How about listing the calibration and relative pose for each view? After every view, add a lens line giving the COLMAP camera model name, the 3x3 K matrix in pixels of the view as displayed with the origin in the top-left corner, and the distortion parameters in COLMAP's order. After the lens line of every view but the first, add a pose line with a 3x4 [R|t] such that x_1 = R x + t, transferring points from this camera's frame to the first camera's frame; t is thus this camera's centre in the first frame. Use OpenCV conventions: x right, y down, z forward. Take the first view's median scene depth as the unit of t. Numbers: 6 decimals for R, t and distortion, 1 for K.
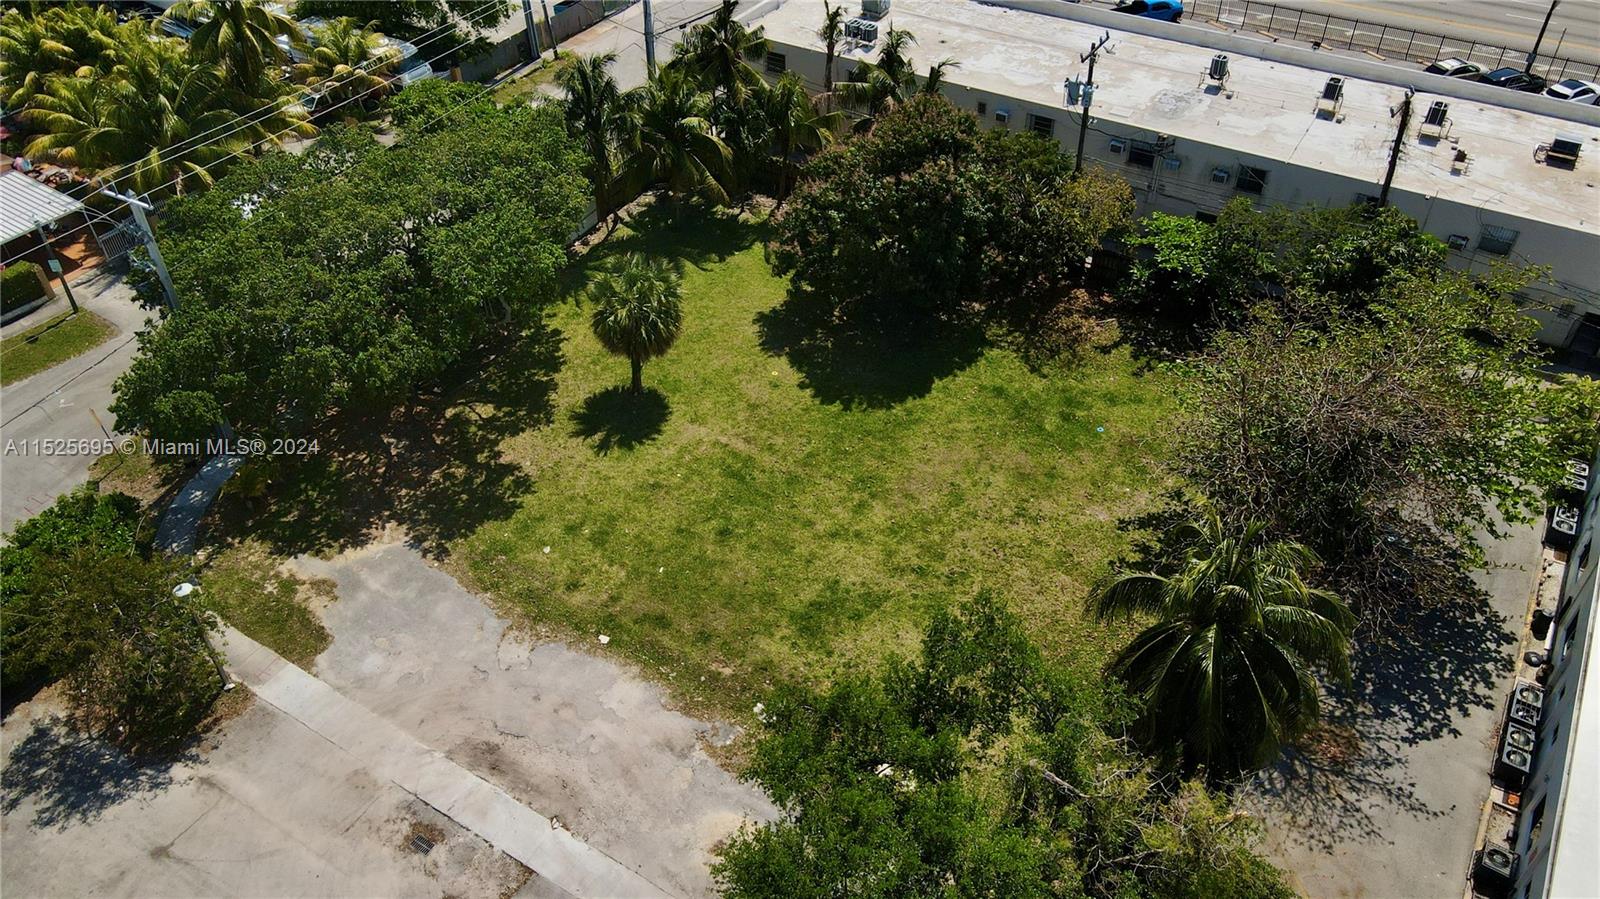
lens RADIAL K [[1183.6, 0, 806.5], [0, 1183.6, 444.8], [0, 0, 1]] dist [-0.018246, 0.038500]
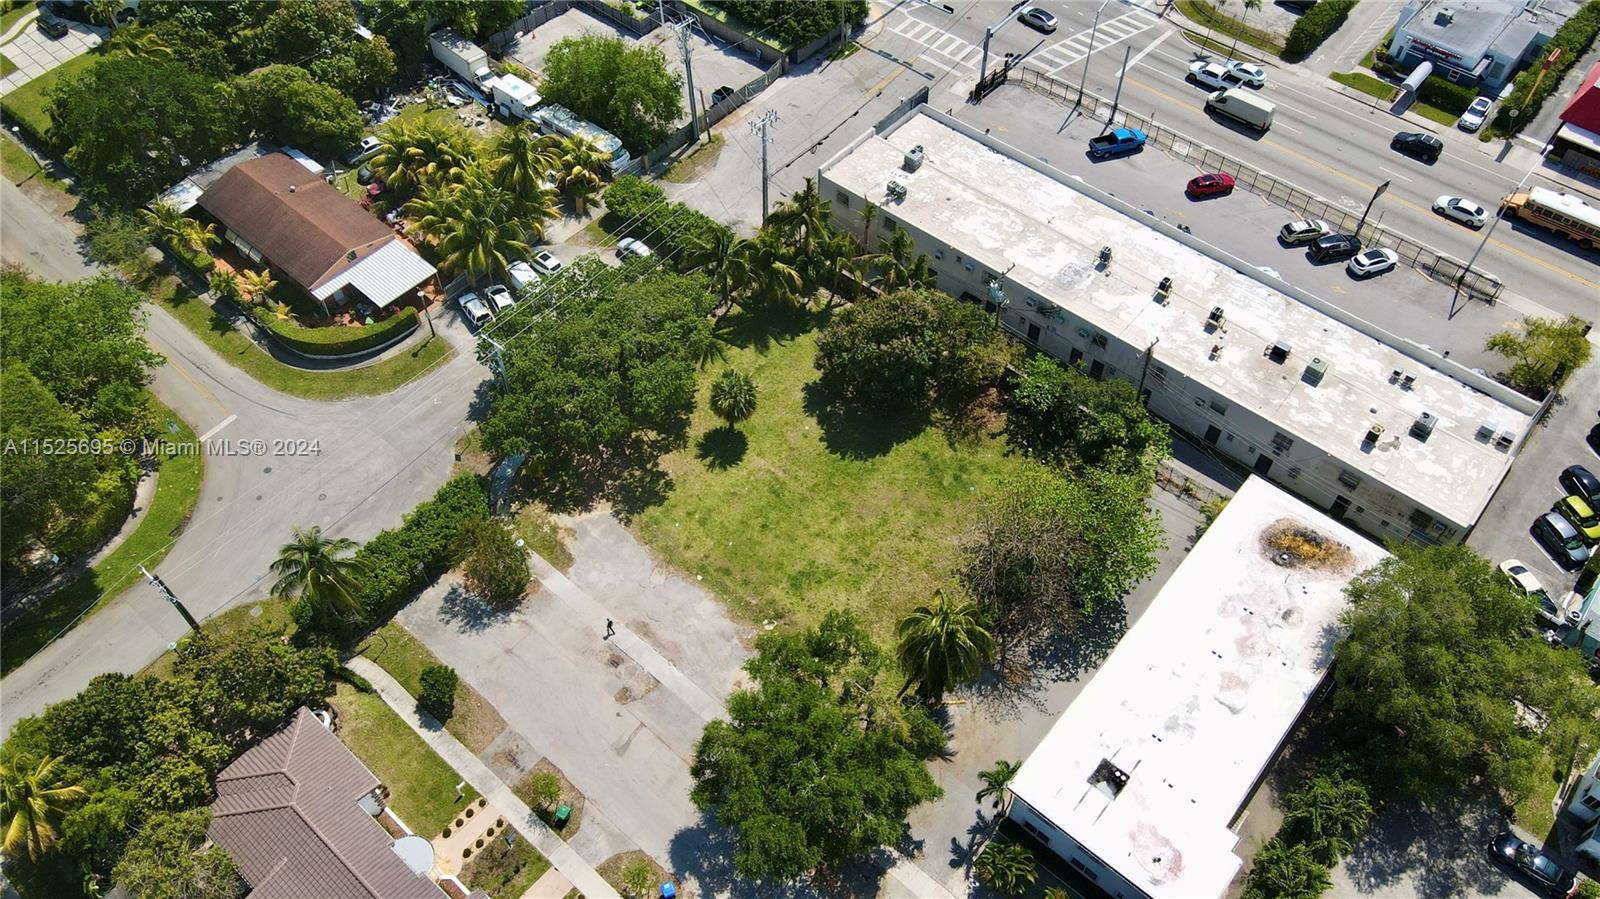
lens RADIAL K [[1183.6, 0, 804.1], [0, 1183.6, 442.8], [0, 0, 1]] dist [-0.018246, 0.038500]
pose [[0.987198, 0.123115, -0.101406, 0.183069], [-0.100480, 0.973786, 0.204072, -0.479292], [0.123872, -0.191270, 0.973690, -0.915542]]
